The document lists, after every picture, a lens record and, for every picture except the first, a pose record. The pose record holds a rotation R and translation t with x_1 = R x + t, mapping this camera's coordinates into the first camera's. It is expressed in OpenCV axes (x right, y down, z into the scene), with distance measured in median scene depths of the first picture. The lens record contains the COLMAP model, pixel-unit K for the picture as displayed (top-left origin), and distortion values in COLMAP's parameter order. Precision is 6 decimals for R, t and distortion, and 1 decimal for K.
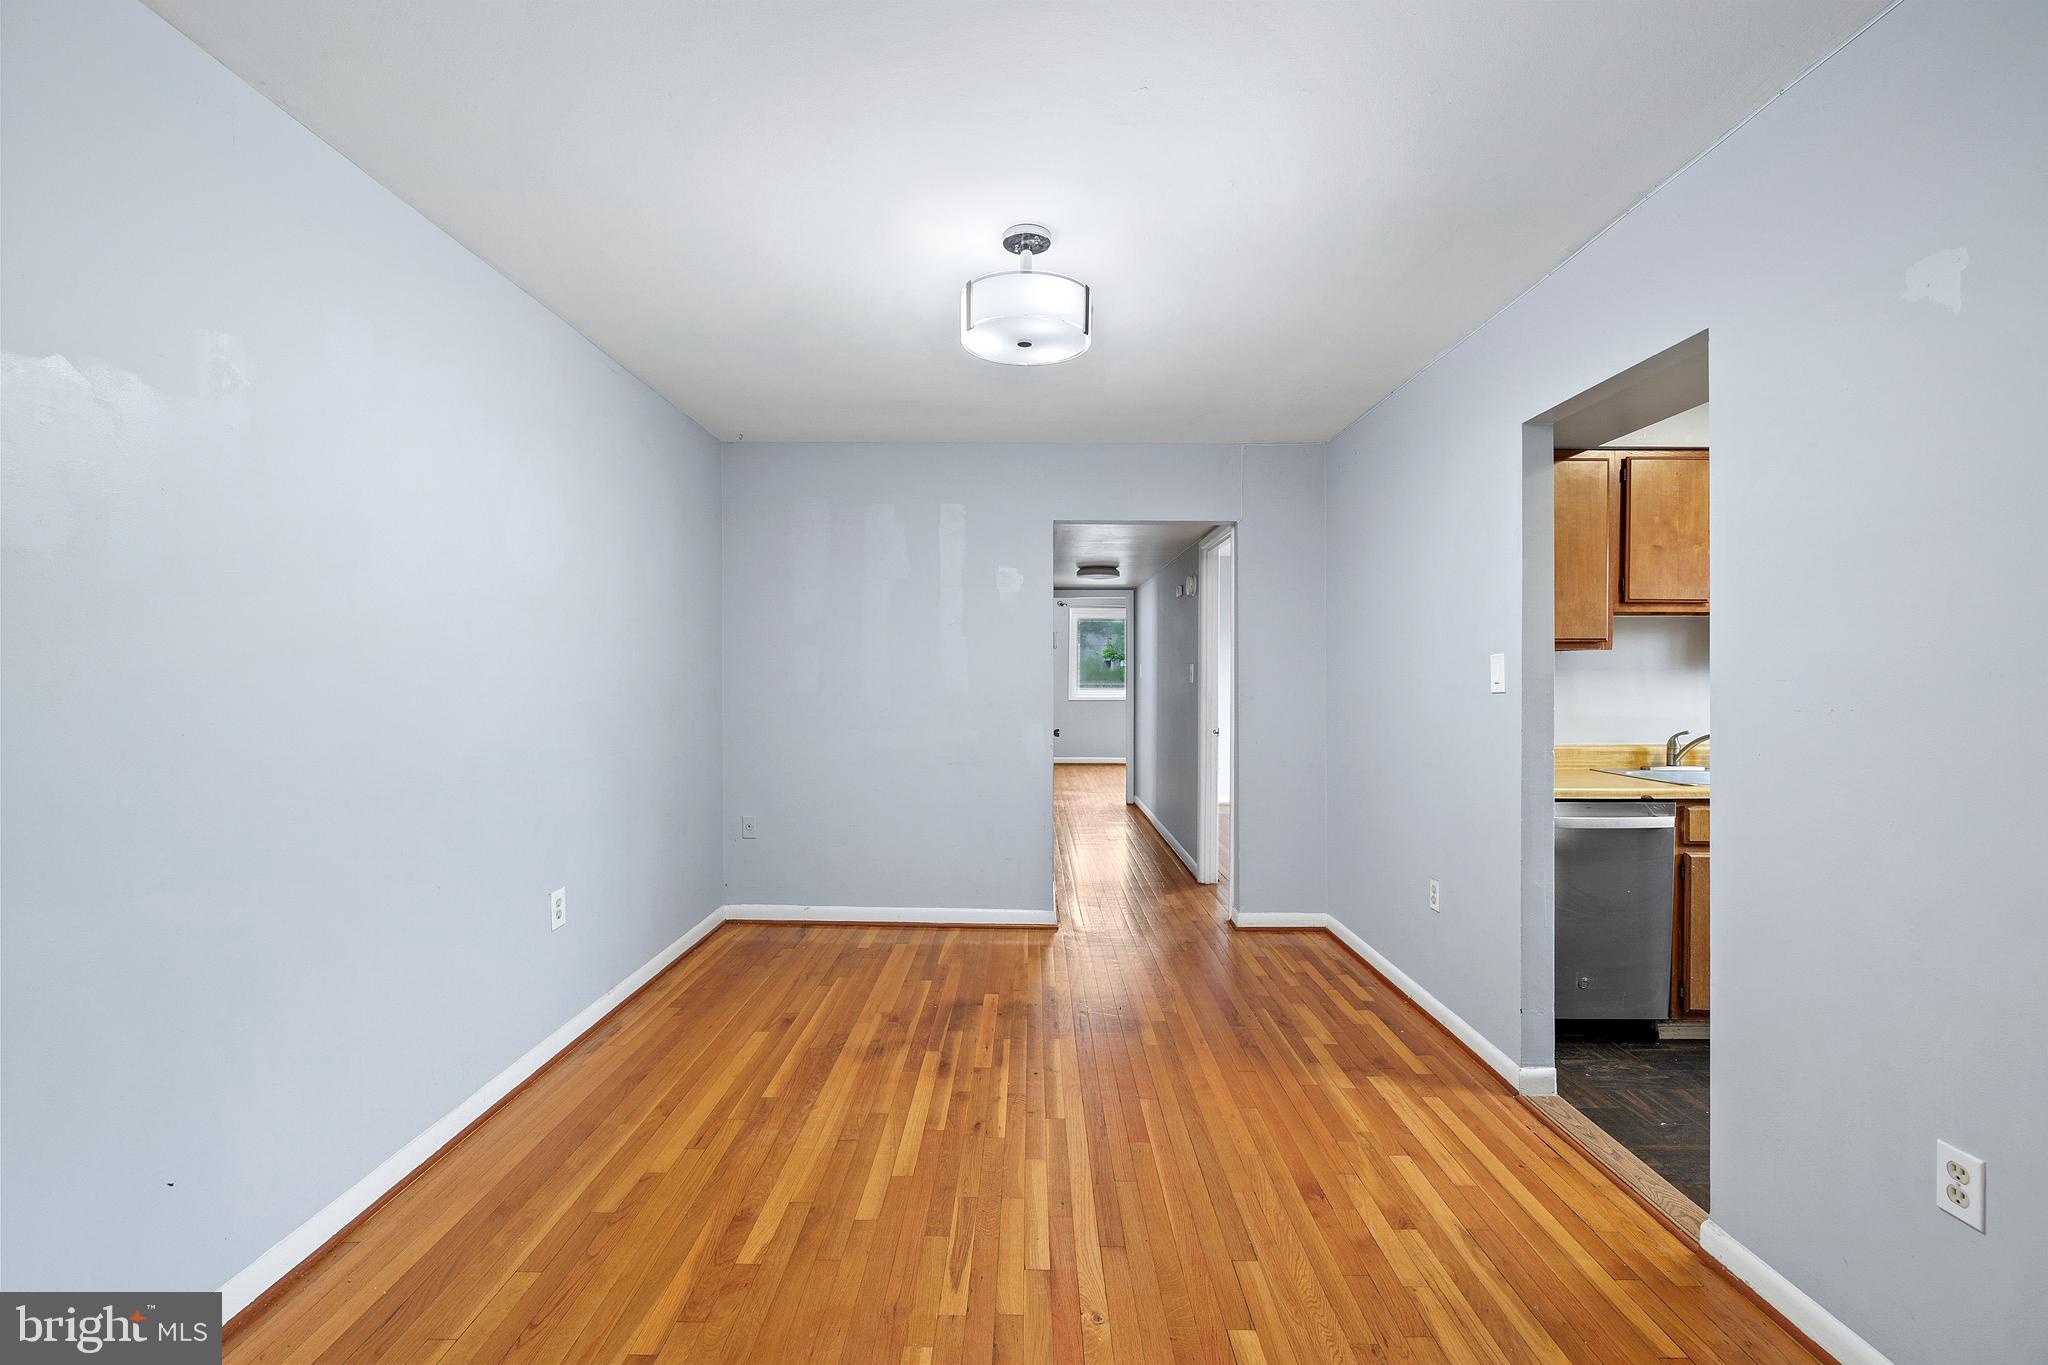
lens RADIAL K [[859.5, 0, 1019.8], [0, 859.5, 678.5], [0, 0, 1]] dist [0.001568, -0.001645]
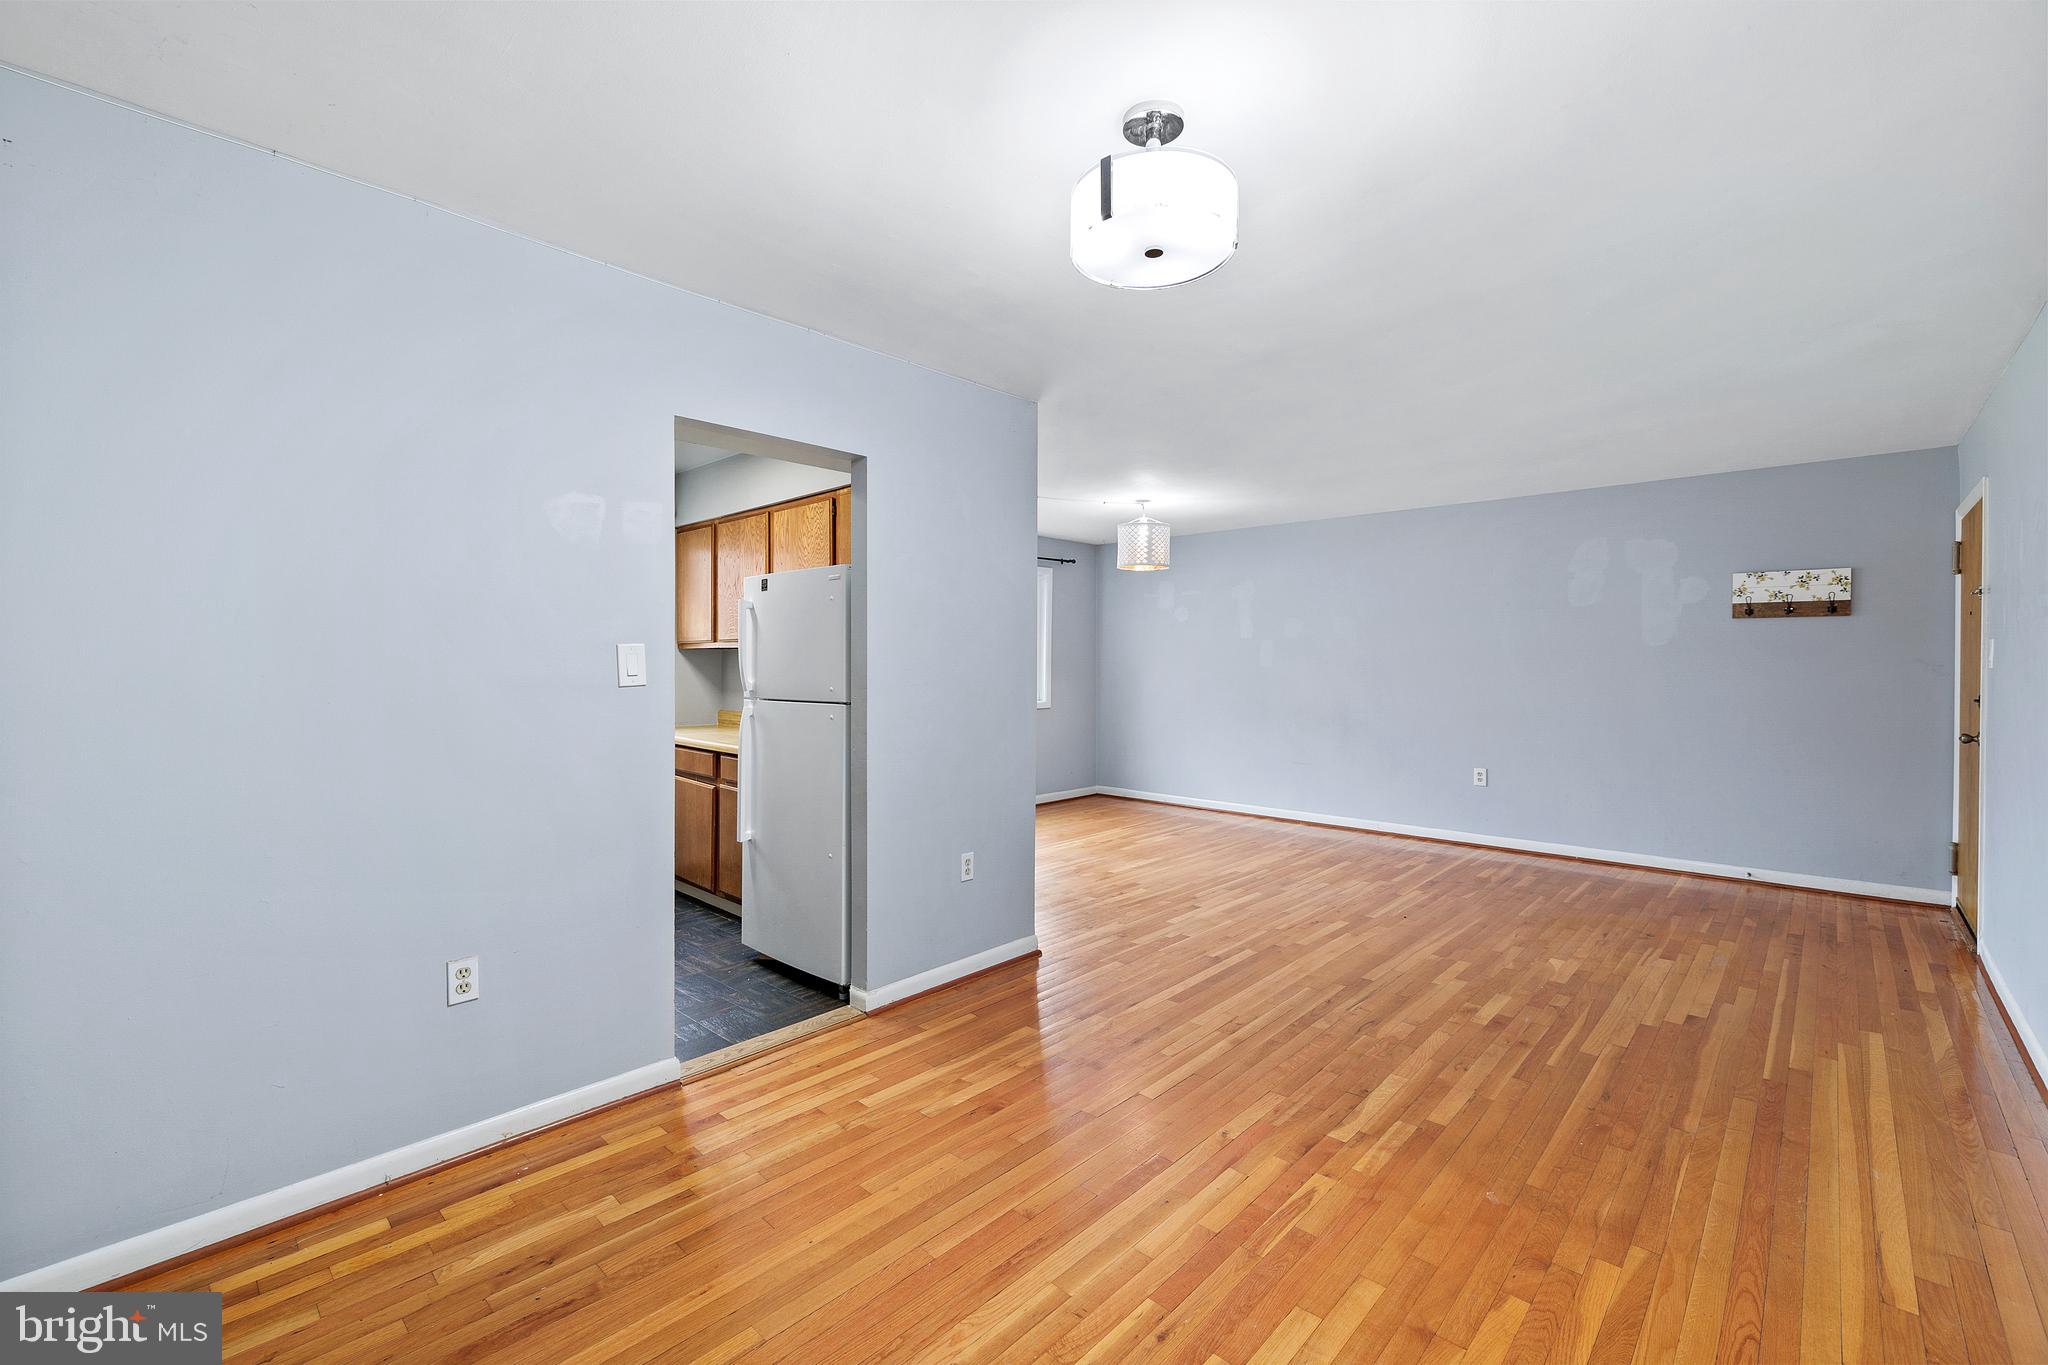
lens RADIAL K [[859.5, 0, 1016.1], [0, 859.5, 671.8], [0, 0, 1]] dist [0.001568, -0.001645]
pose [[-0.731294, -0.008575, 0.682009, -0.378799], [0.000761, 0.999910, 0.013389, -0.010670], [-0.682062, 0.010310, -0.731222, 1.407682]]
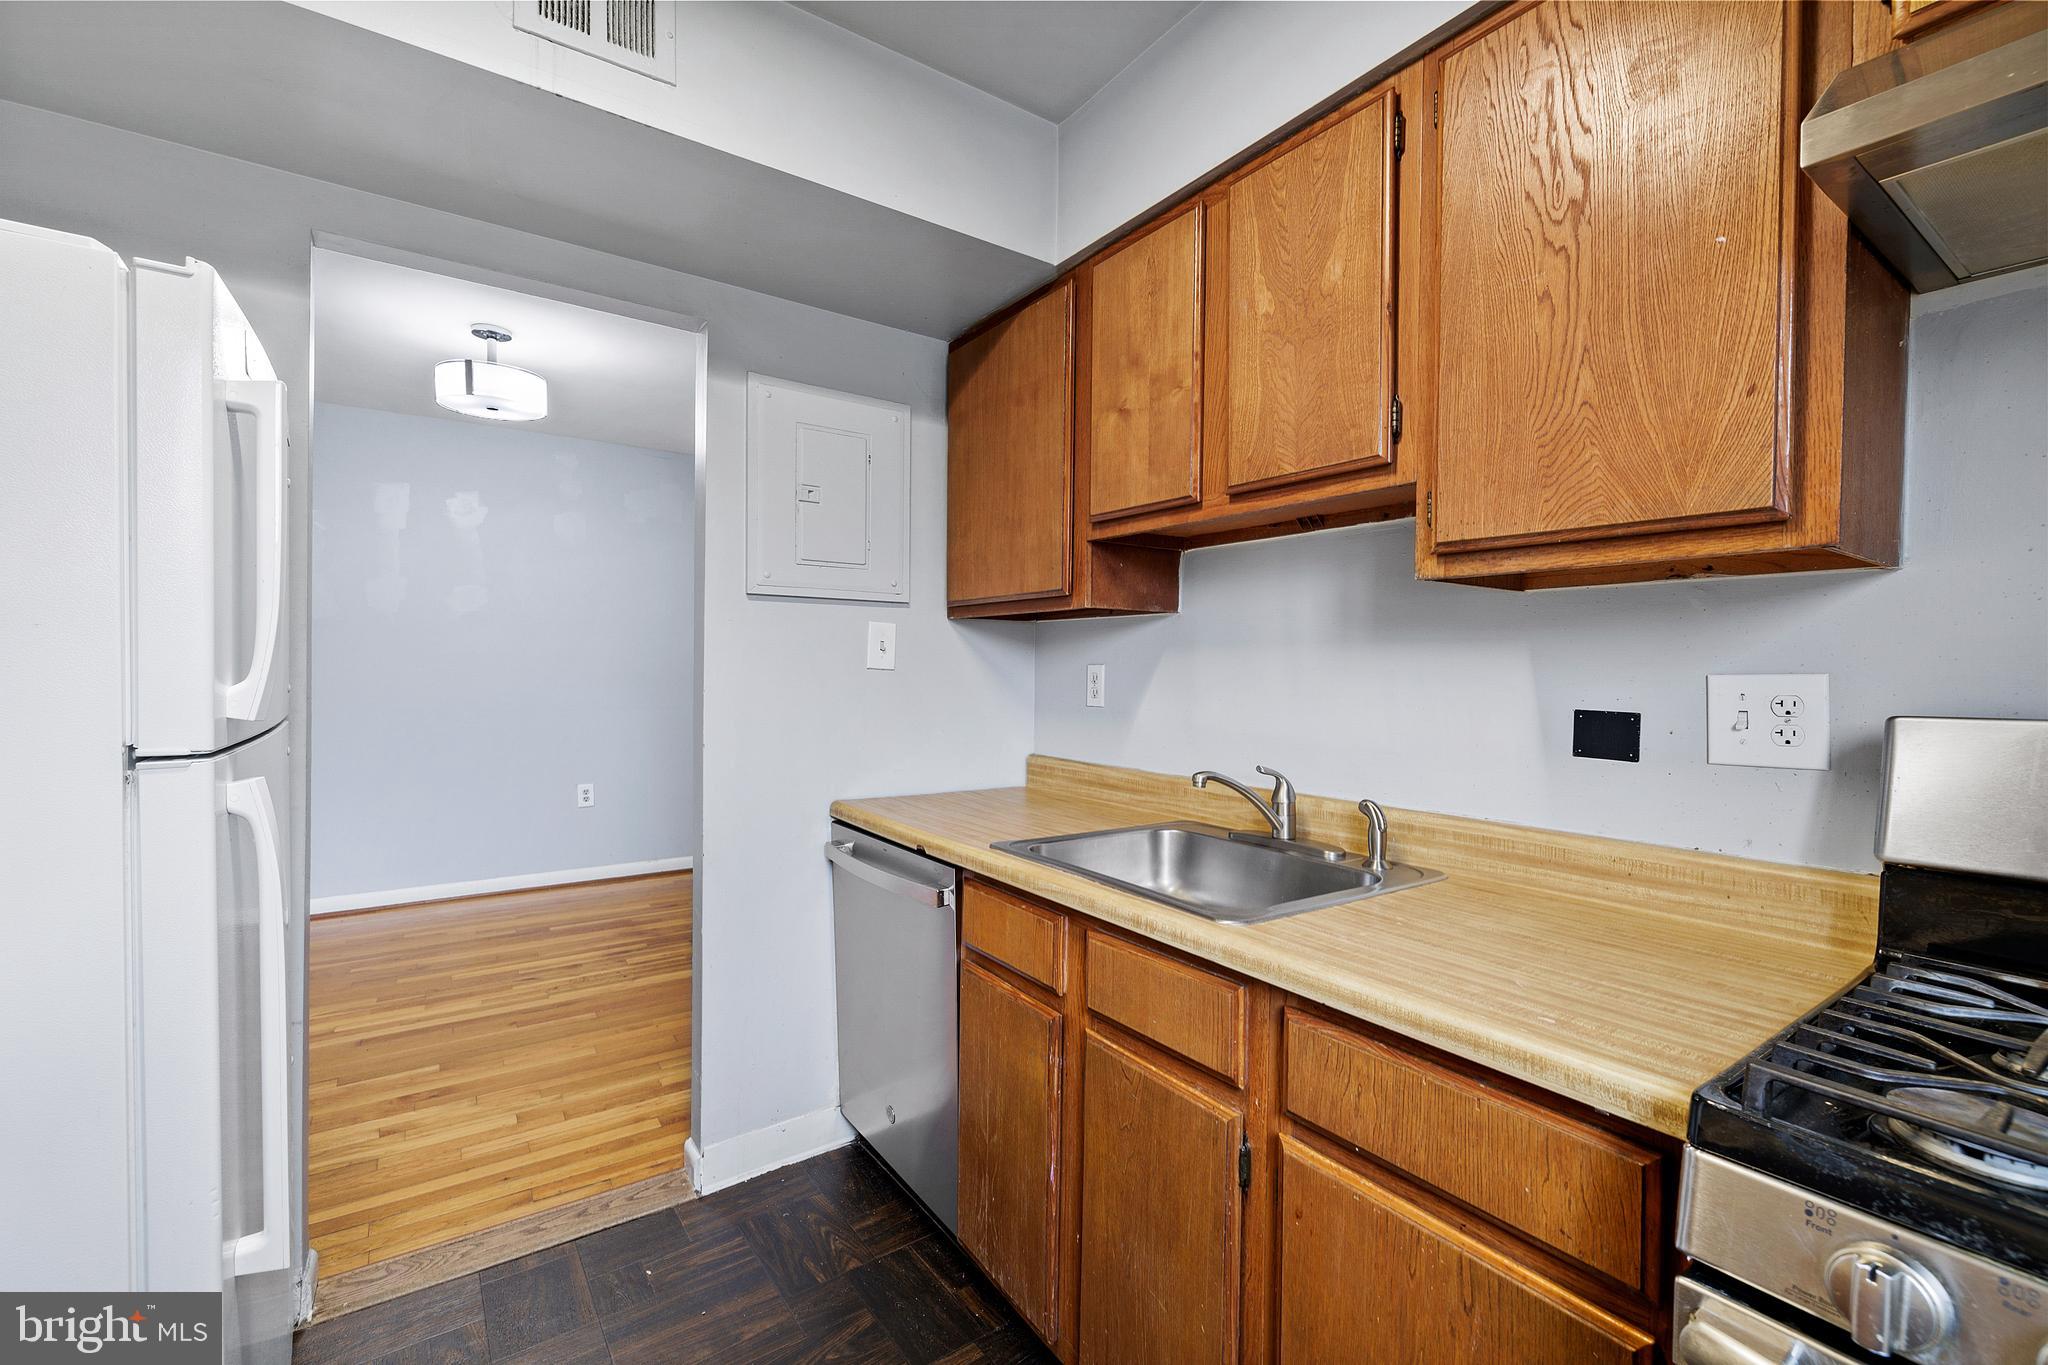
lens RADIAL K [[859.5, 0, 1018.6], [0, 859.5, 671.6], [0, 0, 1]] dist [0.001568, -0.001645]
pose [[0.576971, 0.011671, -0.816681, 1.362092], [-0.015004, 0.999881, 0.003689, 0.010234], [0.816627, 0.010126, 0.577077, 0.756049]]
